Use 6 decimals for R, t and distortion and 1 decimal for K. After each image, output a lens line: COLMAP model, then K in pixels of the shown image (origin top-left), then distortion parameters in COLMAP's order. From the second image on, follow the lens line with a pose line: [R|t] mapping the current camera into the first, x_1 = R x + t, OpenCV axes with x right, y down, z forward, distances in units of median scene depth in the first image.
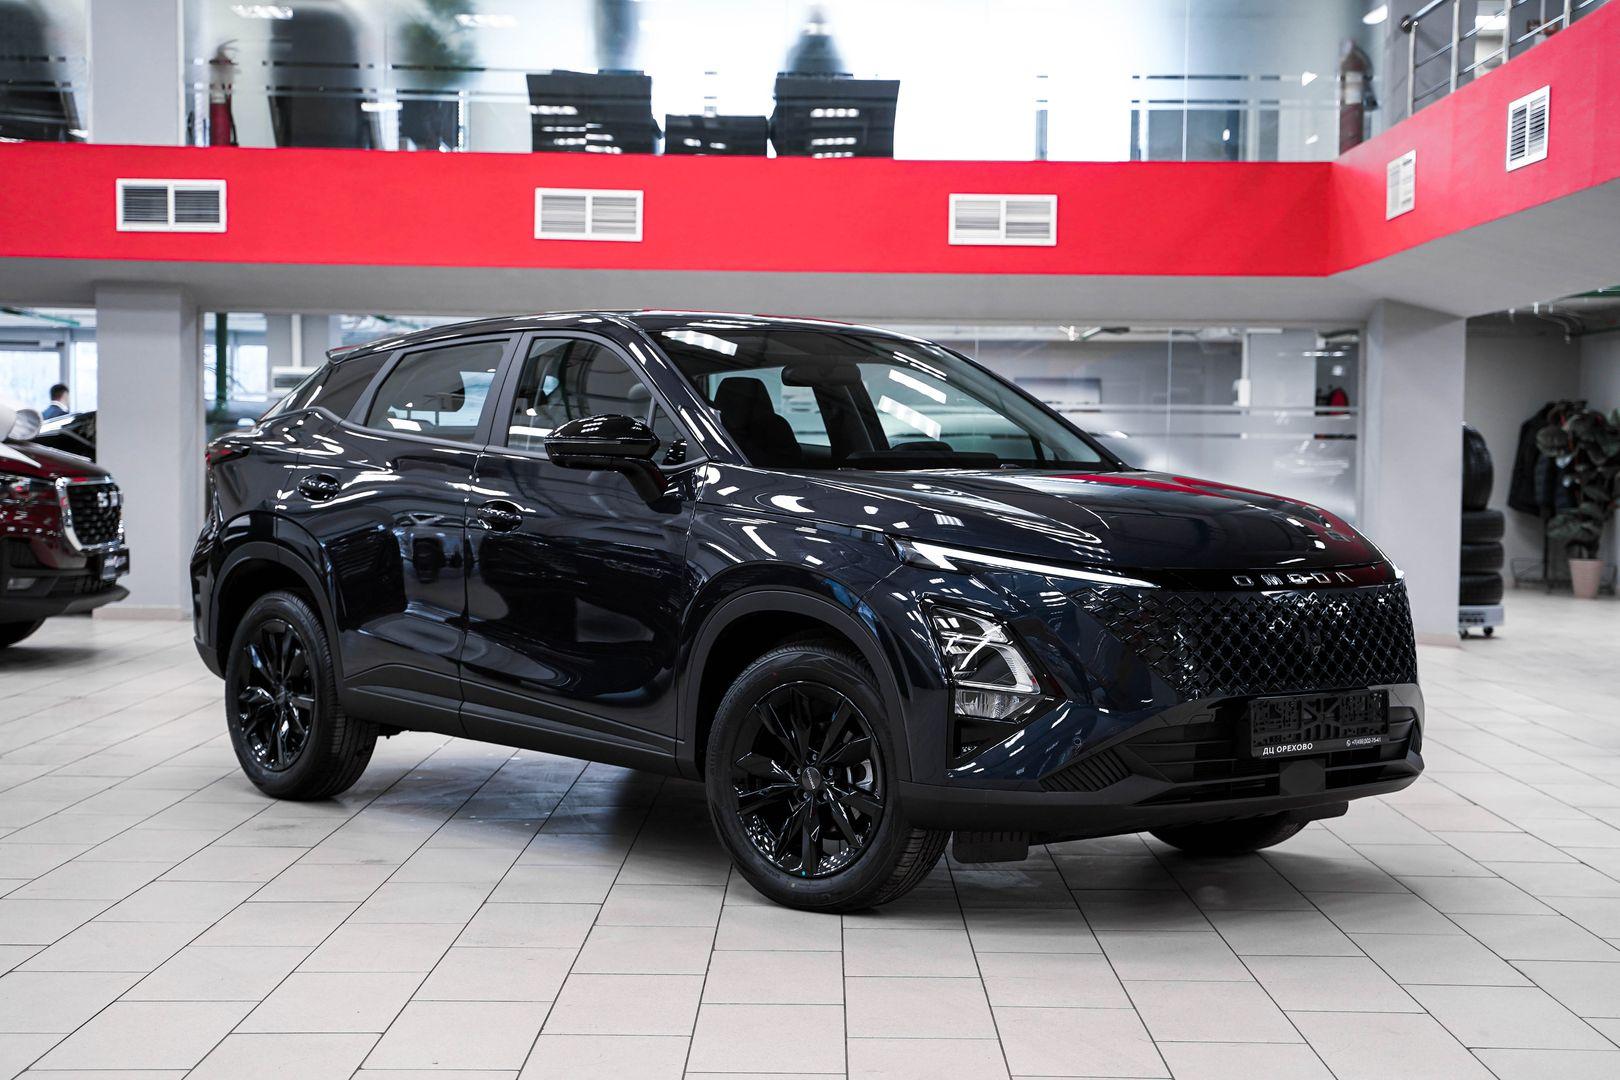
lens RADIAL K [[2585.8, 0, 812.0], [0, 2585.8, 538.2], [0, 0, 1]] dist [0.220744, 0.000000]
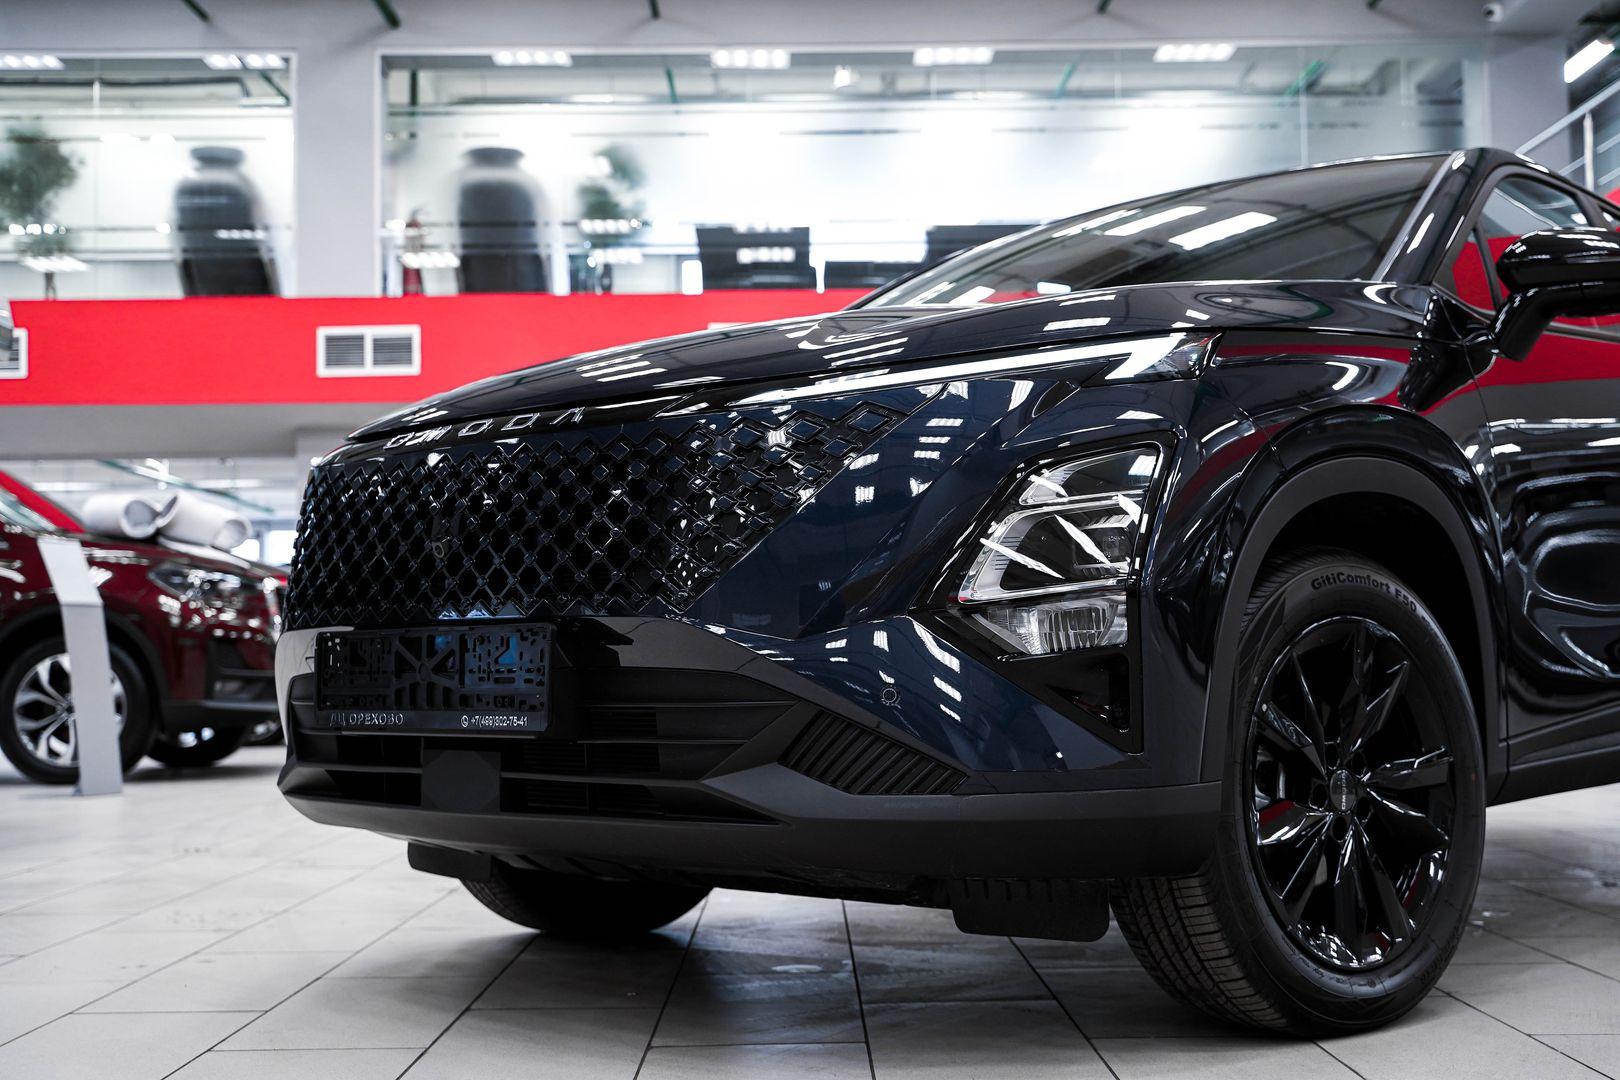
lens RADIAL K [[1911.0, 0, 822.5], [0, 1911.0, 541.0], [0, 0, 1]] dist [0.072896, 0.000000]
pose [[0.999626, -0.024062, 0.012987, -0.070712], [0.025213, 0.994936, -0.097294, 0.030781], [-0.010580, 0.097585, 0.995171, 0.227192]]
